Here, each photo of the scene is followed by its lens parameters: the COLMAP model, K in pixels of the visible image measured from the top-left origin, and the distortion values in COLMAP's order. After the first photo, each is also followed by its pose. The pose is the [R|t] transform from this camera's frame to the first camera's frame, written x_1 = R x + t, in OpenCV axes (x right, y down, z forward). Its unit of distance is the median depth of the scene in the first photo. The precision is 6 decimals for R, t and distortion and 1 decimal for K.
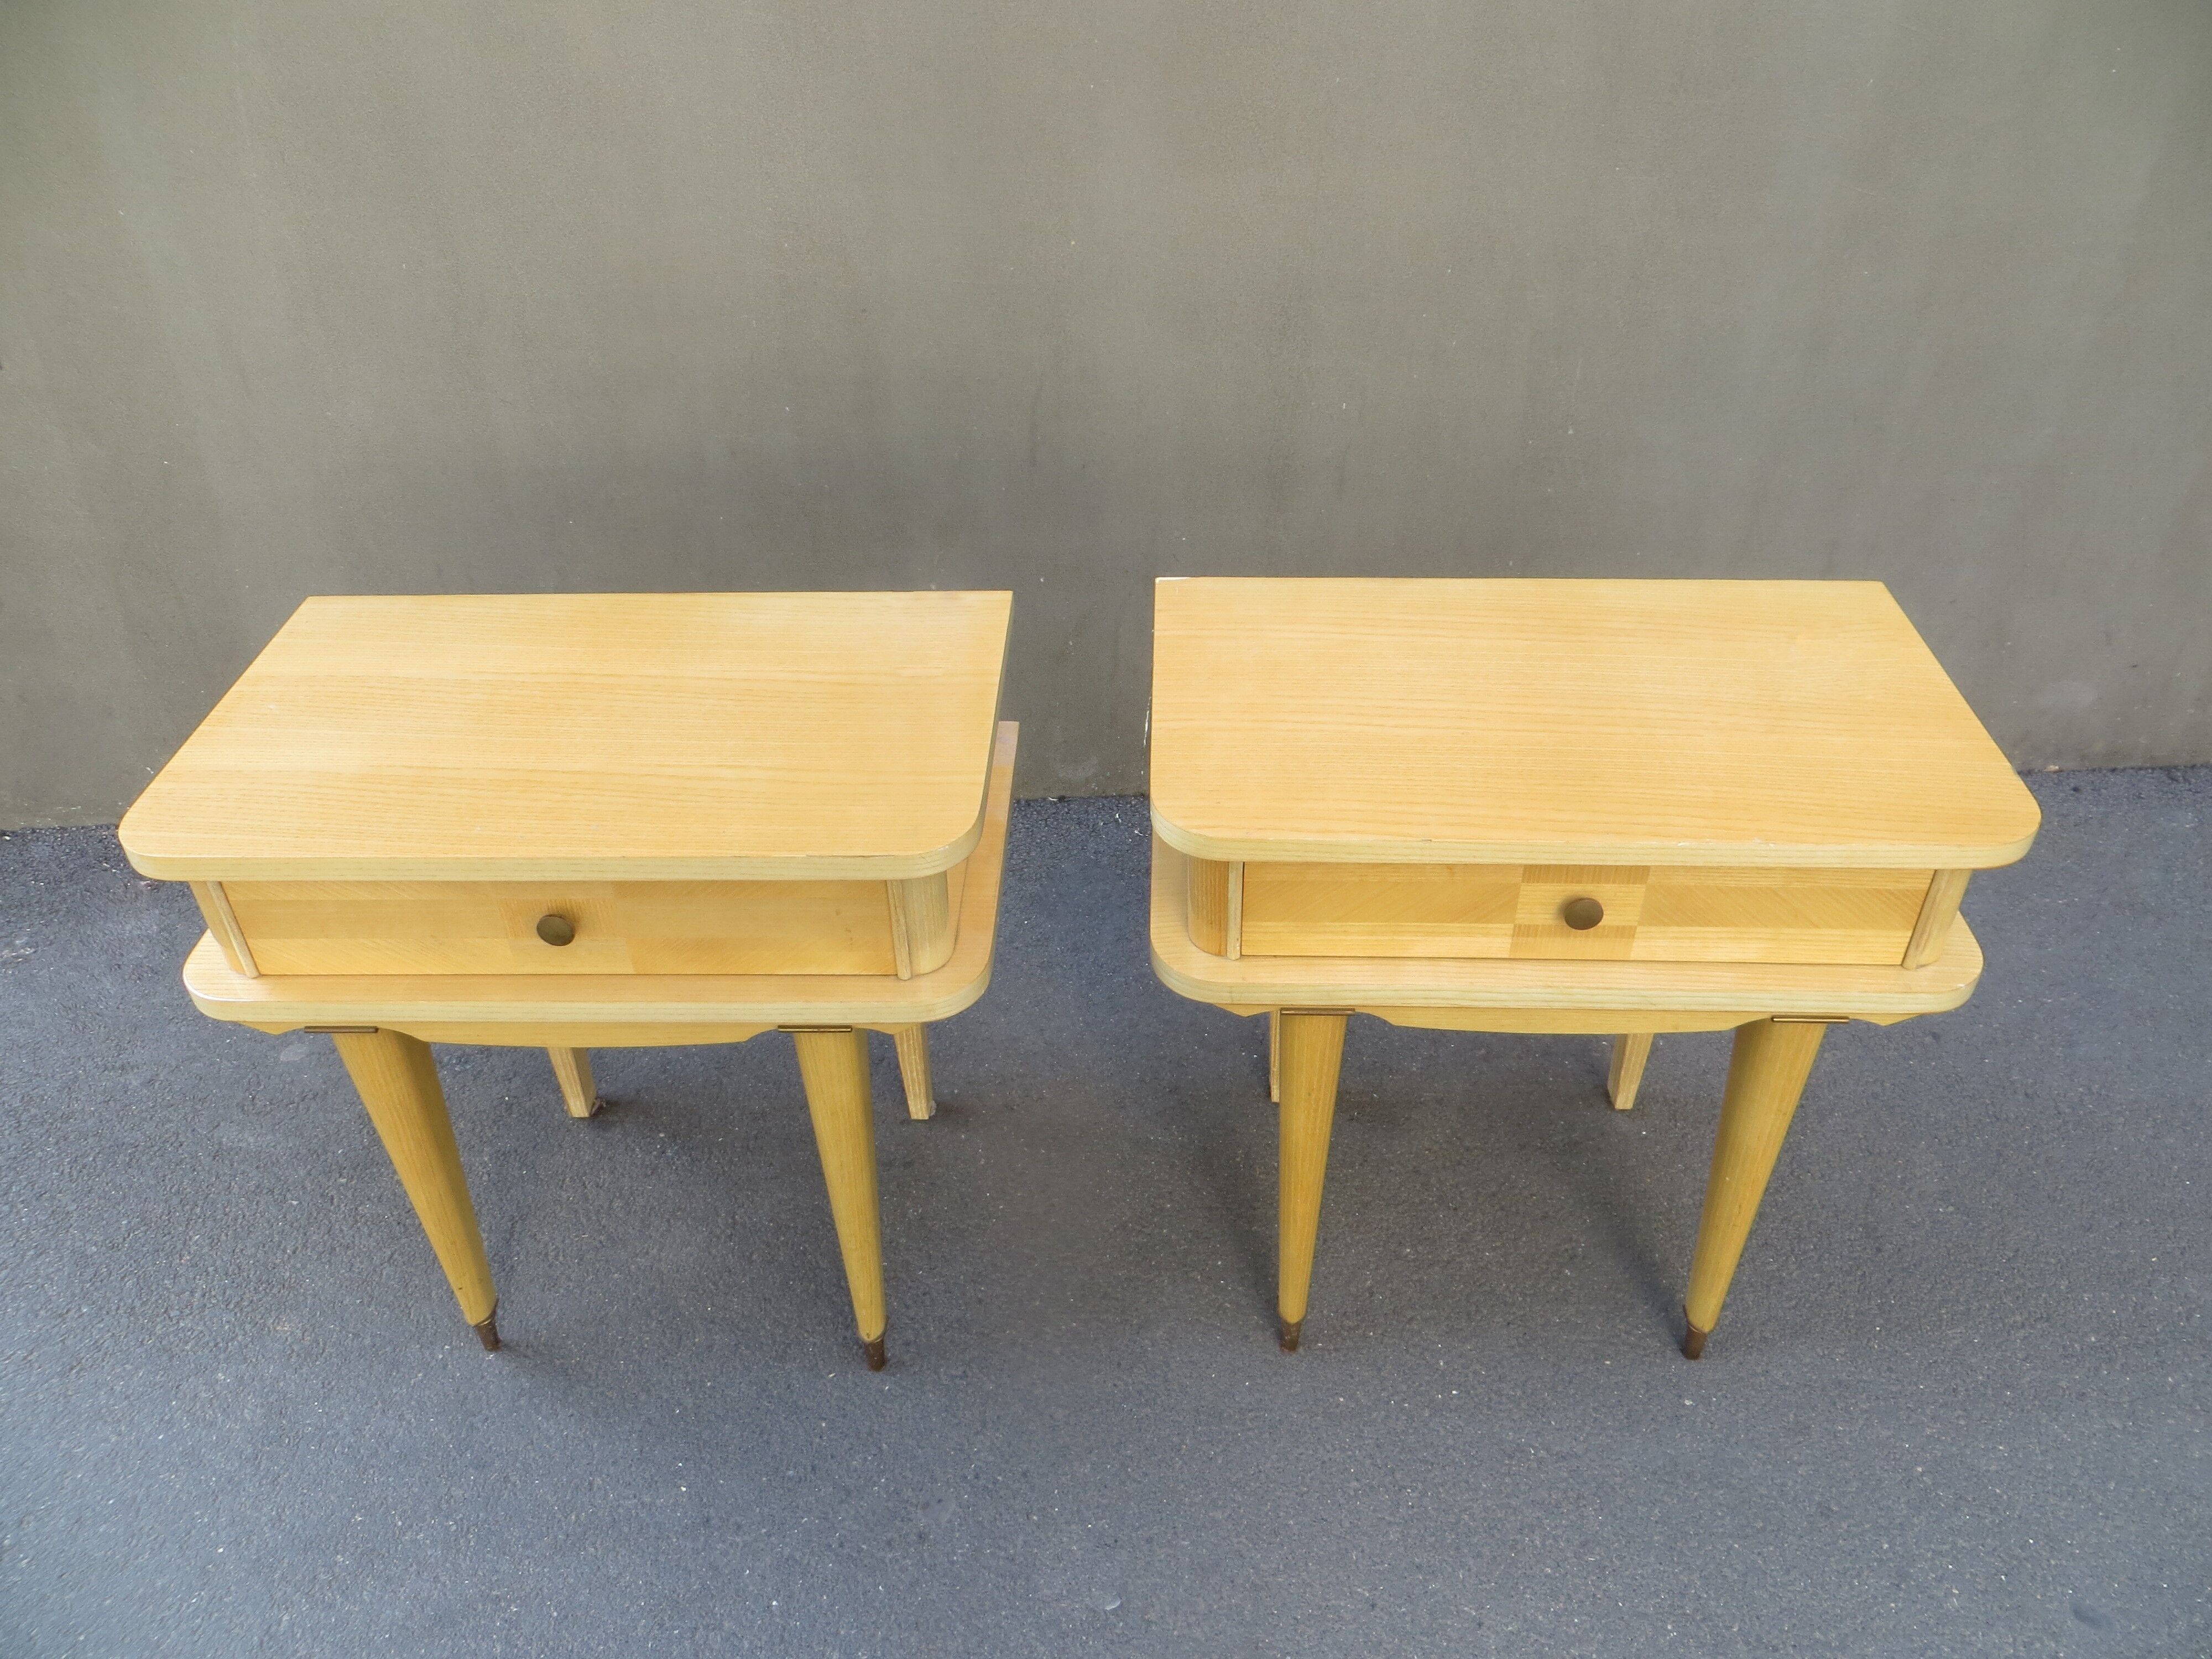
lens RADIAL K [[1661.9, 0, 1087.1], [0, 1661.9, 831.9], [0, 0, 1]] dist [-0.007353, -0.003628]
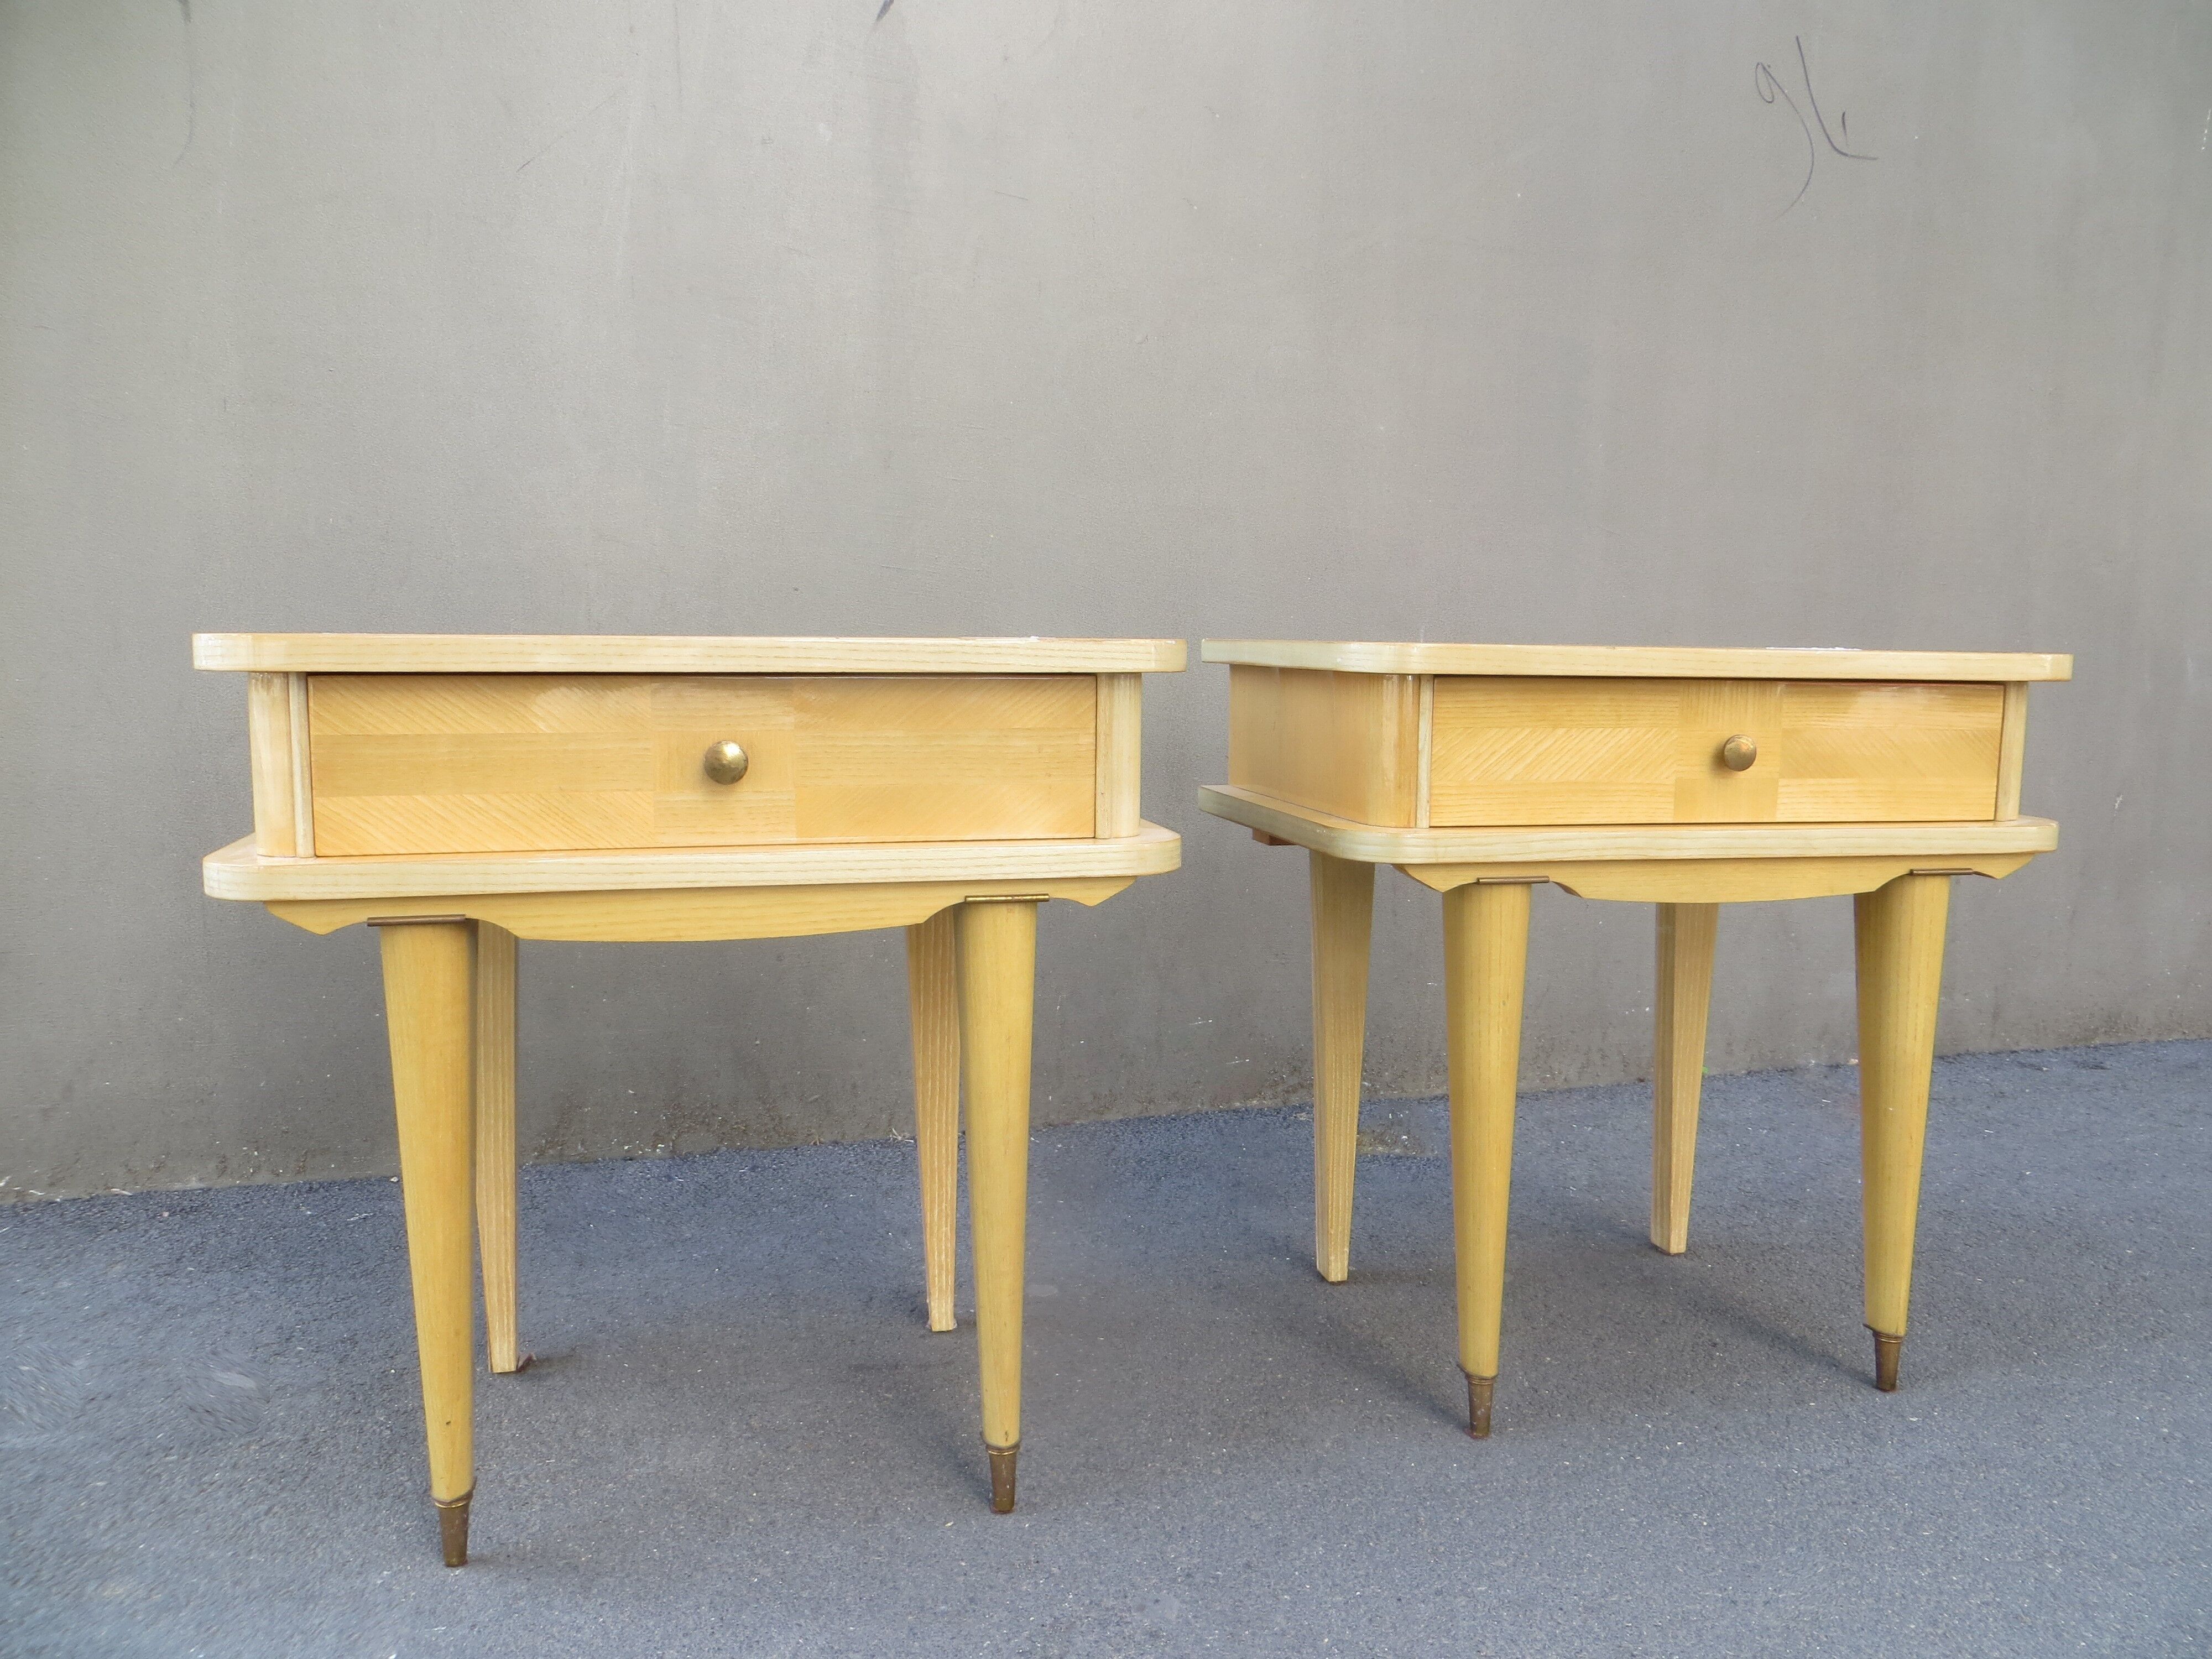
lens RADIAL K [[1661.9, 0, 1079.3], [0, 1661.9, 852.5], [0, 0, 1]] dist [-0.007353, -0.003628]
pose [[0.962359, -0.001195, 0.271777, -0.311023], [0.135523, 0.868905, -0.476065, 0.442227], [-0.235580, 0.494978, 0.836361, 0.209385]]
